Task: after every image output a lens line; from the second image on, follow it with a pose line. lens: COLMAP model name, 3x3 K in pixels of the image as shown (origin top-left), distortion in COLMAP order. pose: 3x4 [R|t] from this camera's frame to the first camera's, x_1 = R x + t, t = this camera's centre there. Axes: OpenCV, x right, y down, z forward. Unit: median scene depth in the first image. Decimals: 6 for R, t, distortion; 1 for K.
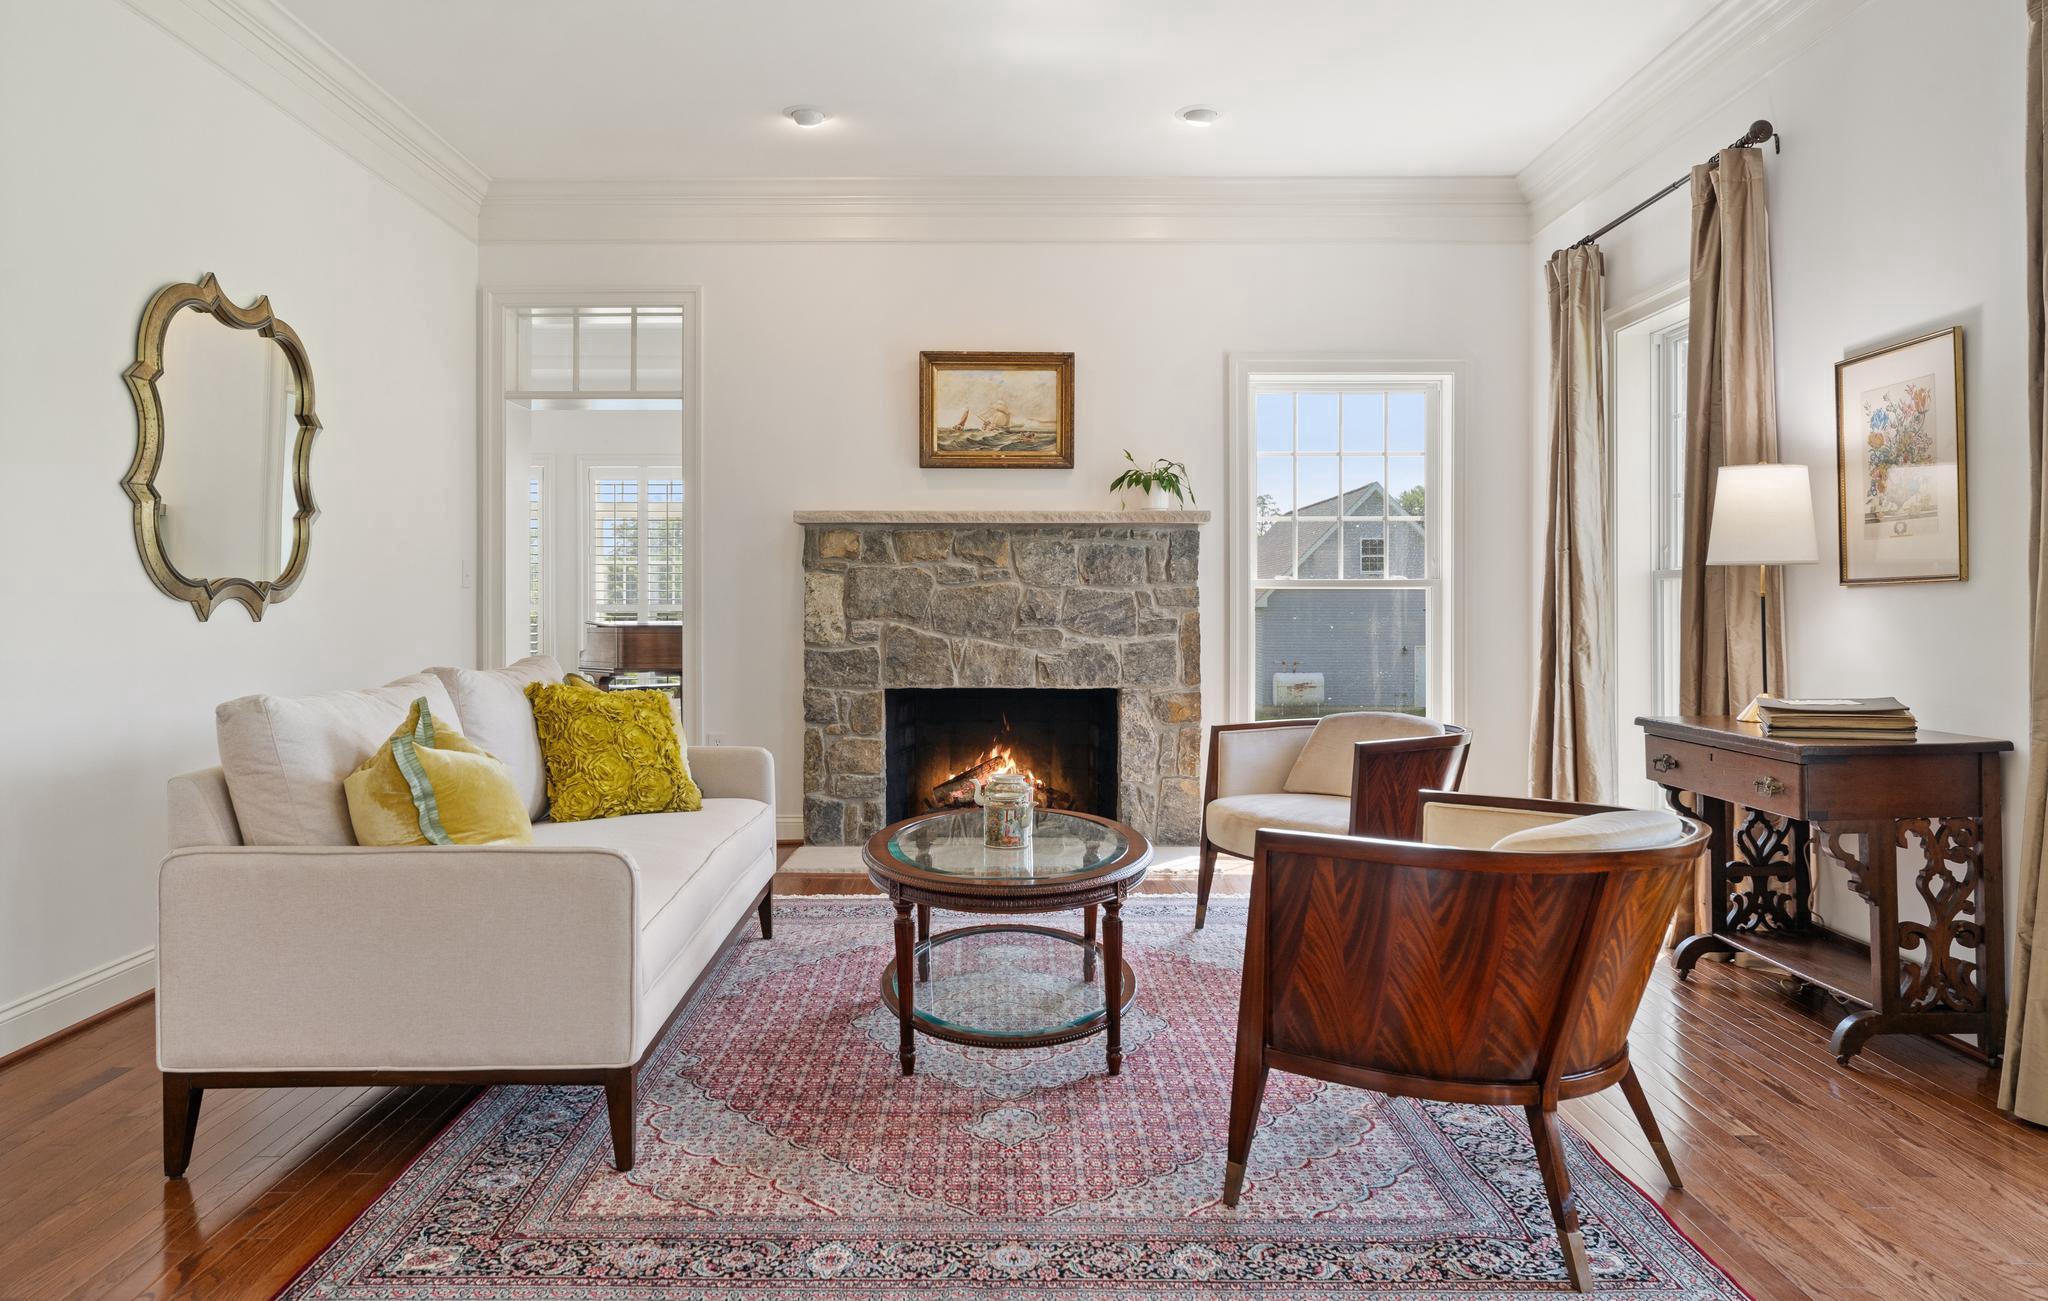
lens RADIAL K [[1339.8, 0, 1021.6], [0, 1339.8, 621.7], [0, 0, 1]] dist [0.001447, 0.000204]
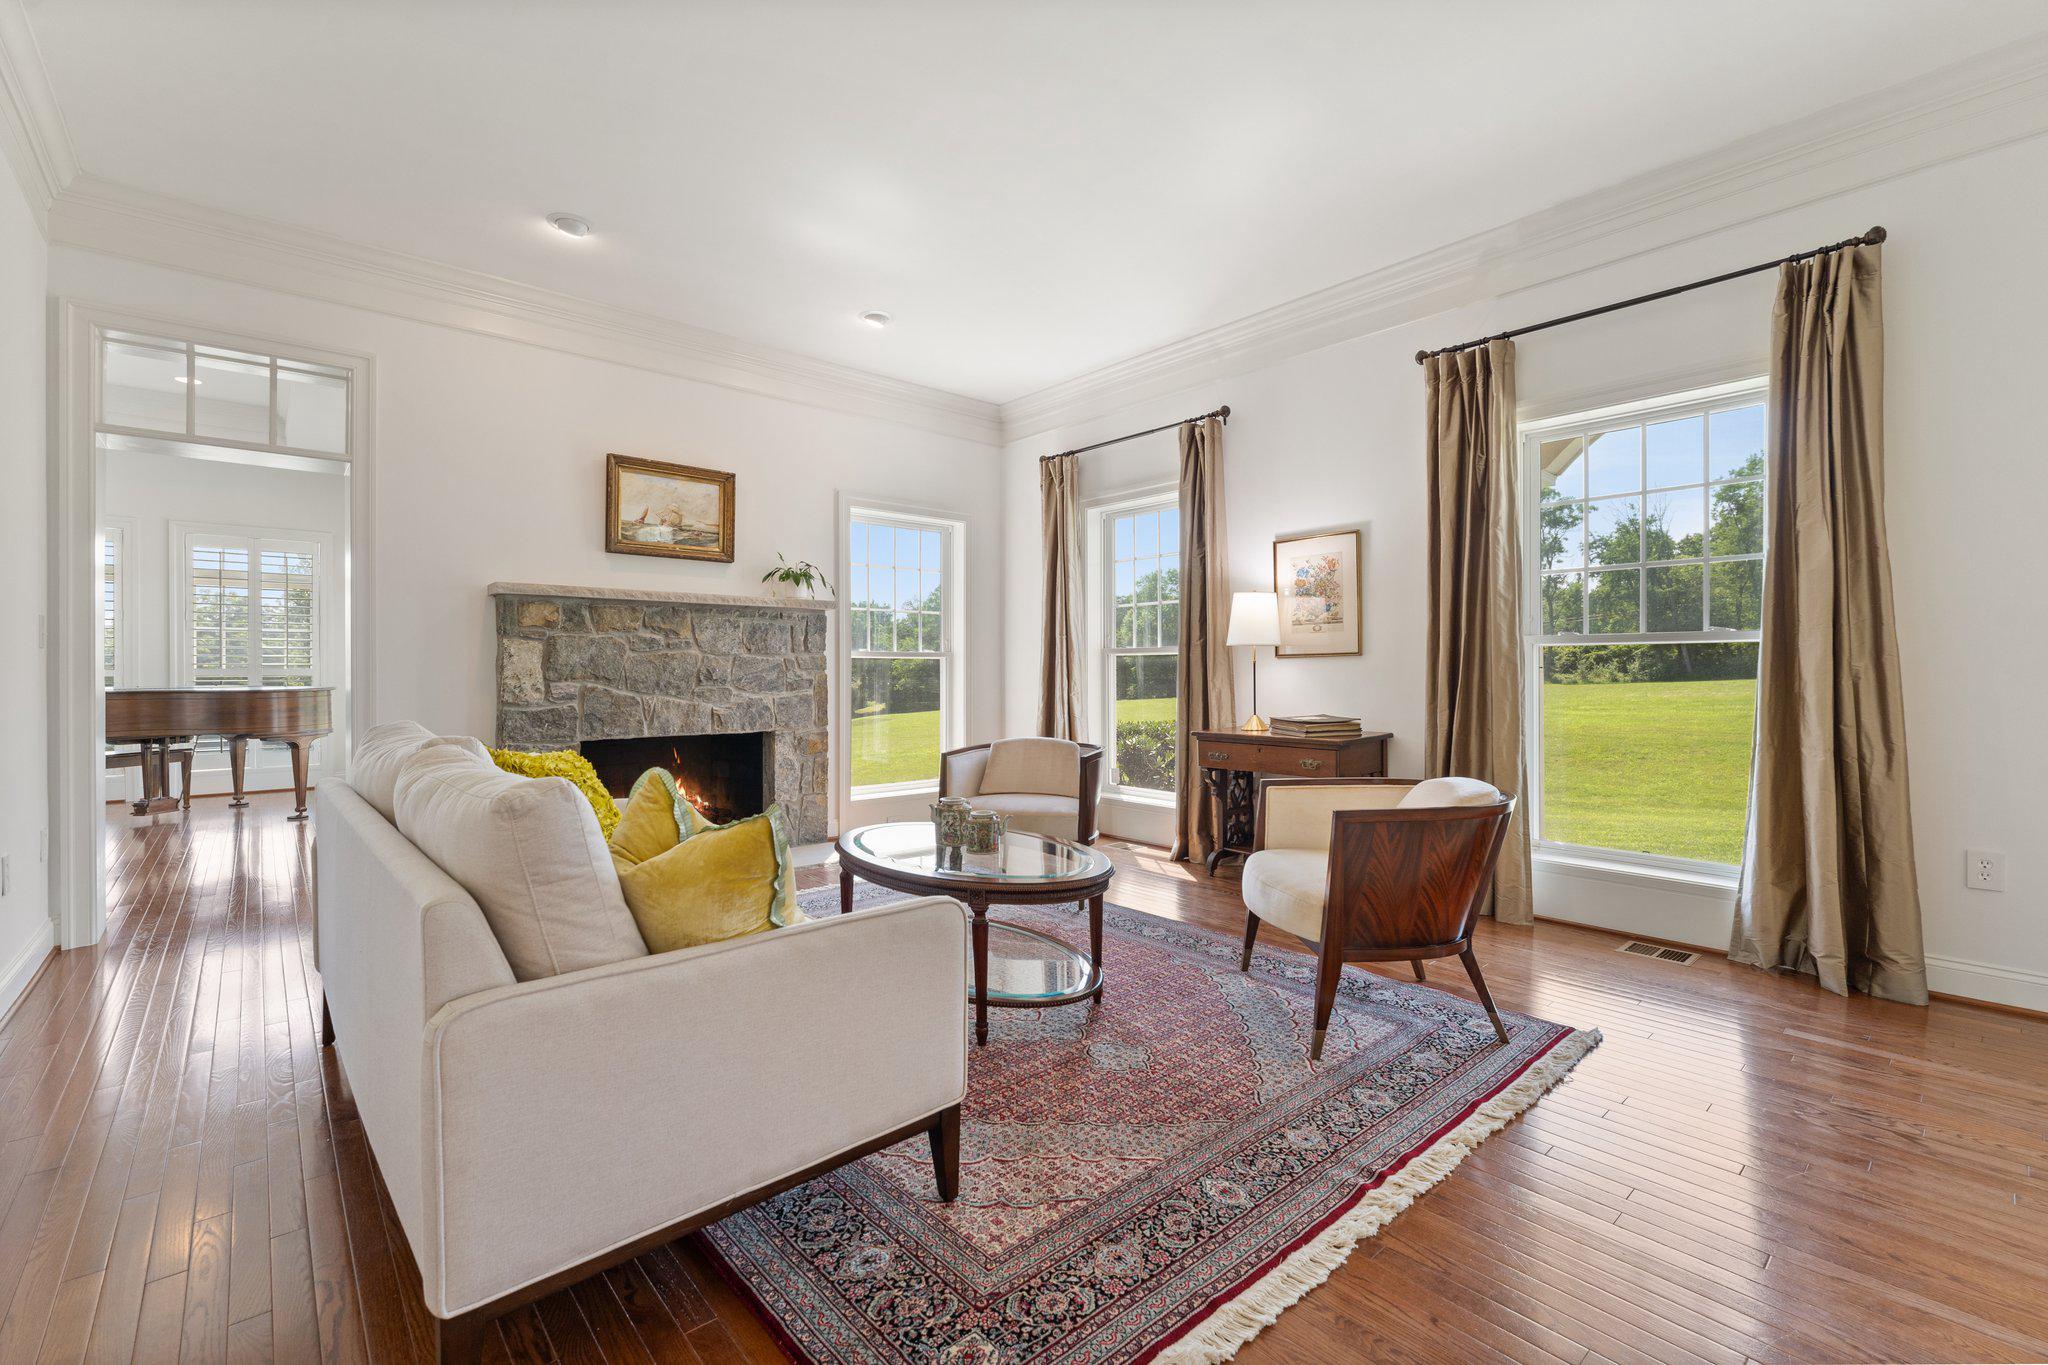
lens RADIAL K [[859.4, 0, 1024.0], [0, 859.4, 682.5], [0, 0, 1]] dist [-0.000644, 0.000020]
pose [[0.758993, -0.010279, 0.651018, -0.295404], [0.009643, 0.999943, 0.004545, -0.000222], [-0.651027, 0.002828, 0.759049, 0.191908]]
